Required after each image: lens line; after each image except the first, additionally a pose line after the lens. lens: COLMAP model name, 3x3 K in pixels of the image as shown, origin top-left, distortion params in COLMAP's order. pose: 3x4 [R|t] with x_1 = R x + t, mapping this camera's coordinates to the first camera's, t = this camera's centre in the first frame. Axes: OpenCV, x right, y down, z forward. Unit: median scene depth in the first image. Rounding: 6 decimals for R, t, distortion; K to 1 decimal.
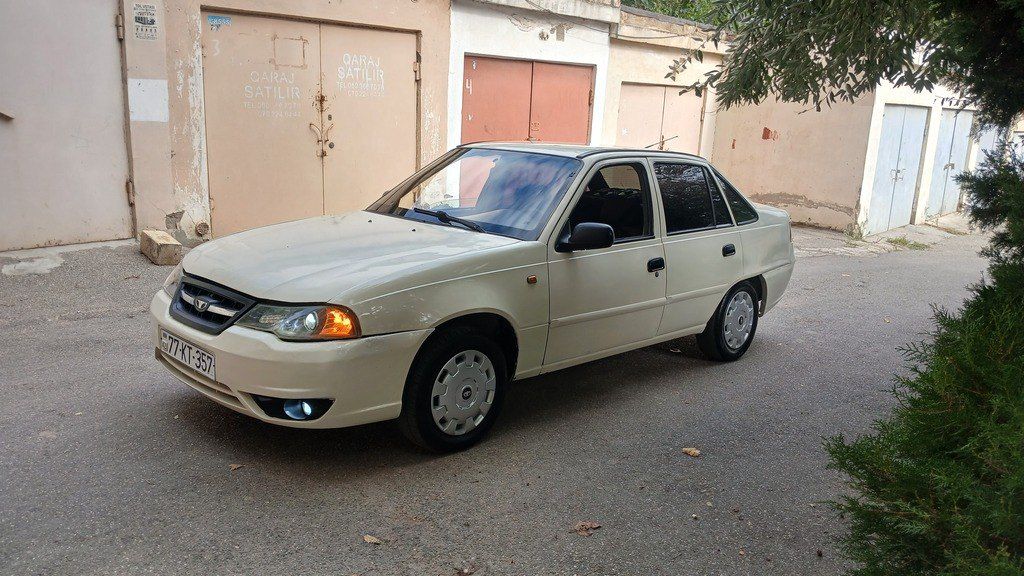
lens RADIAL K [[784.4, 0, 510.5], [0, 784.4, 290.7], [0, 0, 1]] dist [0.069245, -0.146605]
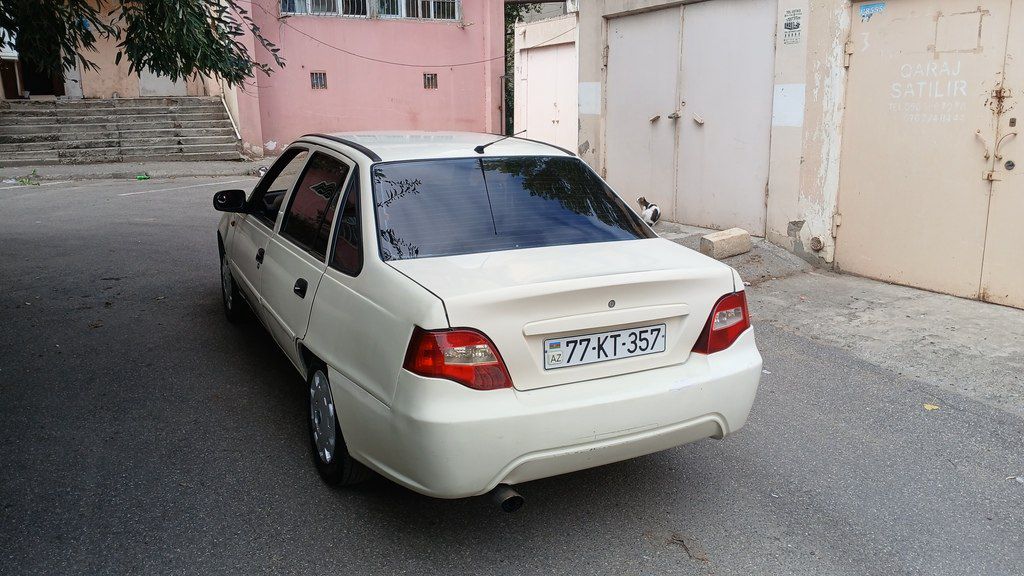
lens RADIAL K [[784.4, 0, 507.1], [0, 784.4, 291.7], [0, 0, 1]] dist [0.069245, -0.146605]
pose [[-0.315228, 0.177999, -0.932174, 0.622329], [-0.225185, 0.940171, 0.255675, -0.190607], [0.921913, 0.290507, -0.256286, 0.977473]]
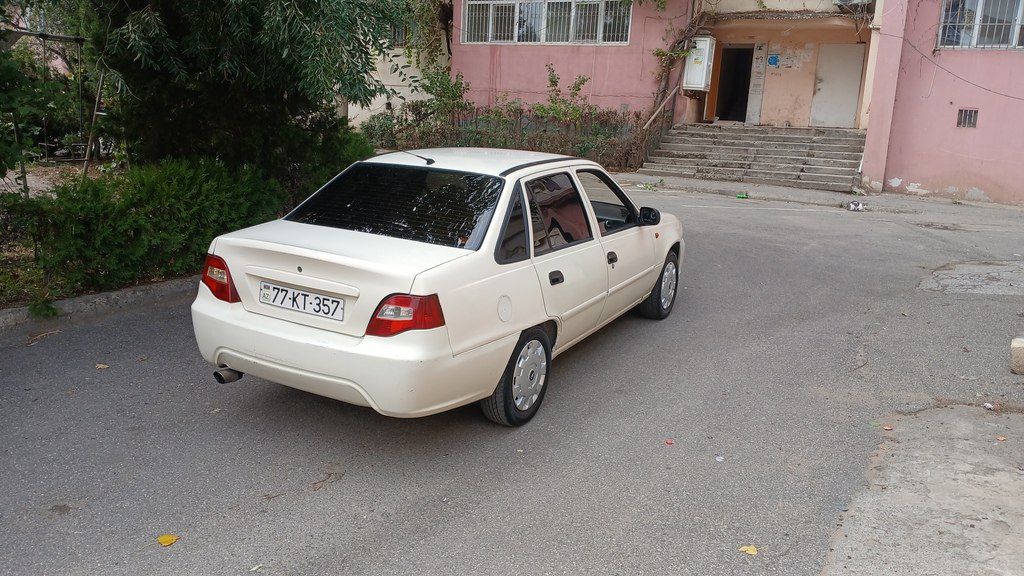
lens RADIAL K [[784.4, 0, 511.2], [0, 784.4, 293.9], [0, 0, 1]] dist [0.069245, -0.146605]
pose [[-0.957099, -0.033293, -0.287844, 0.254461], [-0.156174, 0.896016, 0.415650, -0.325255], [0.244074, 0.442772, -0.862775, 1.430307]]
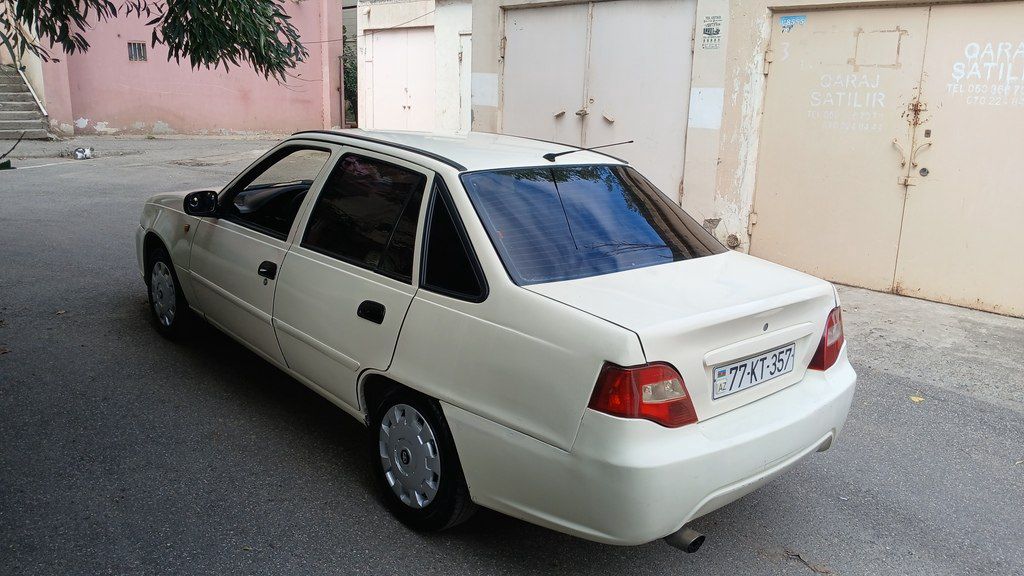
lens RADIAL K [[784.4, 0, 506.0], [0, 784.4, 290.3], [0, 0, 1]] dist [0.069245, -0.146605]
pose [[-0.063446, 0.201284, -0.977476, 0.621251], [-0.265927, 0.940628, 0.210956, -0.160403], [0.961903, 0.273322, -0.006152, 0.801408]]
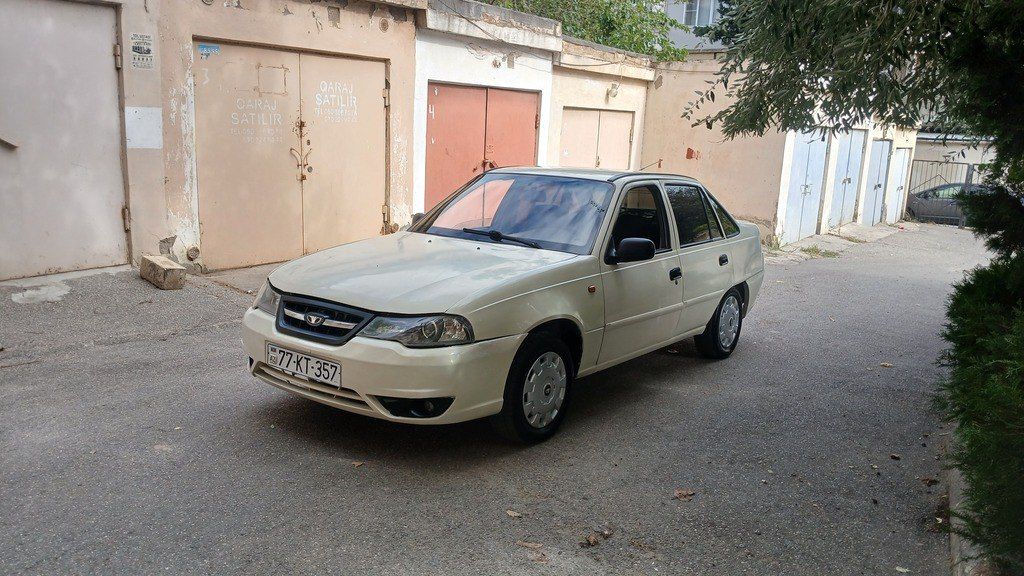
lens RADIAL K [[784.4, 0, 511.0], [0, 784.4, 293.0], [0, 0, 1]] dist [0.069245, -0.146605]
pose [[0.990653, -0.030660, 0.132913, -0.130580], [0.033252, 0.999297, -0.017331, 0.004139], [-0.132288, 0.021589, 0.990976, -0.061828]]
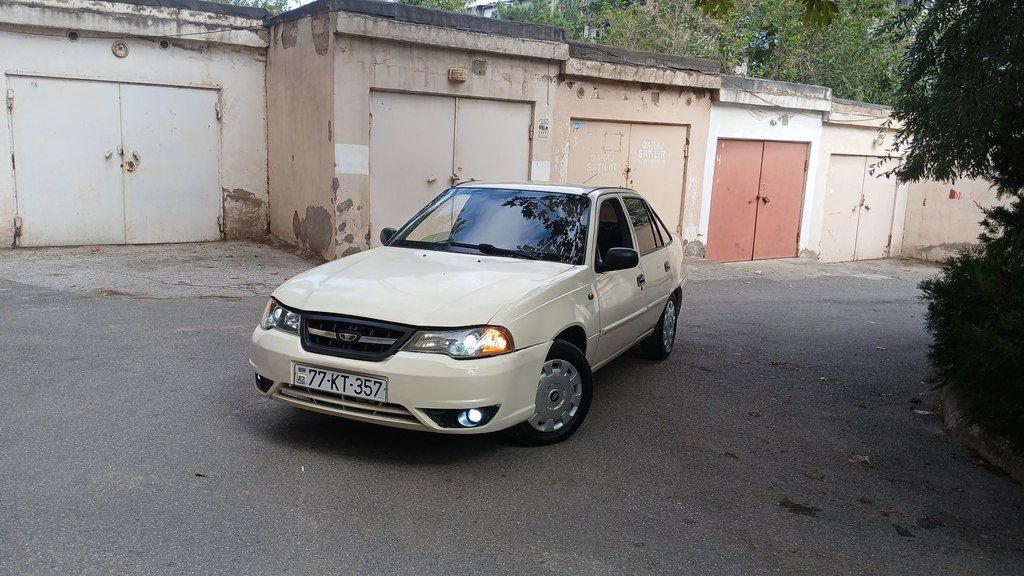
lens RADIAL K [[784.4, 0, 508.4], [0, 784.4, 292.3], [0, 0, 1]] dist [0.069245, -0.146605]
pose [[0.974366, 0.038628, -0.221626, -0.135471], [-0.052803, 0.996896, -0.058396, 0.117636], [0.218682, 0.068602, 0.973382, -0.640907]]
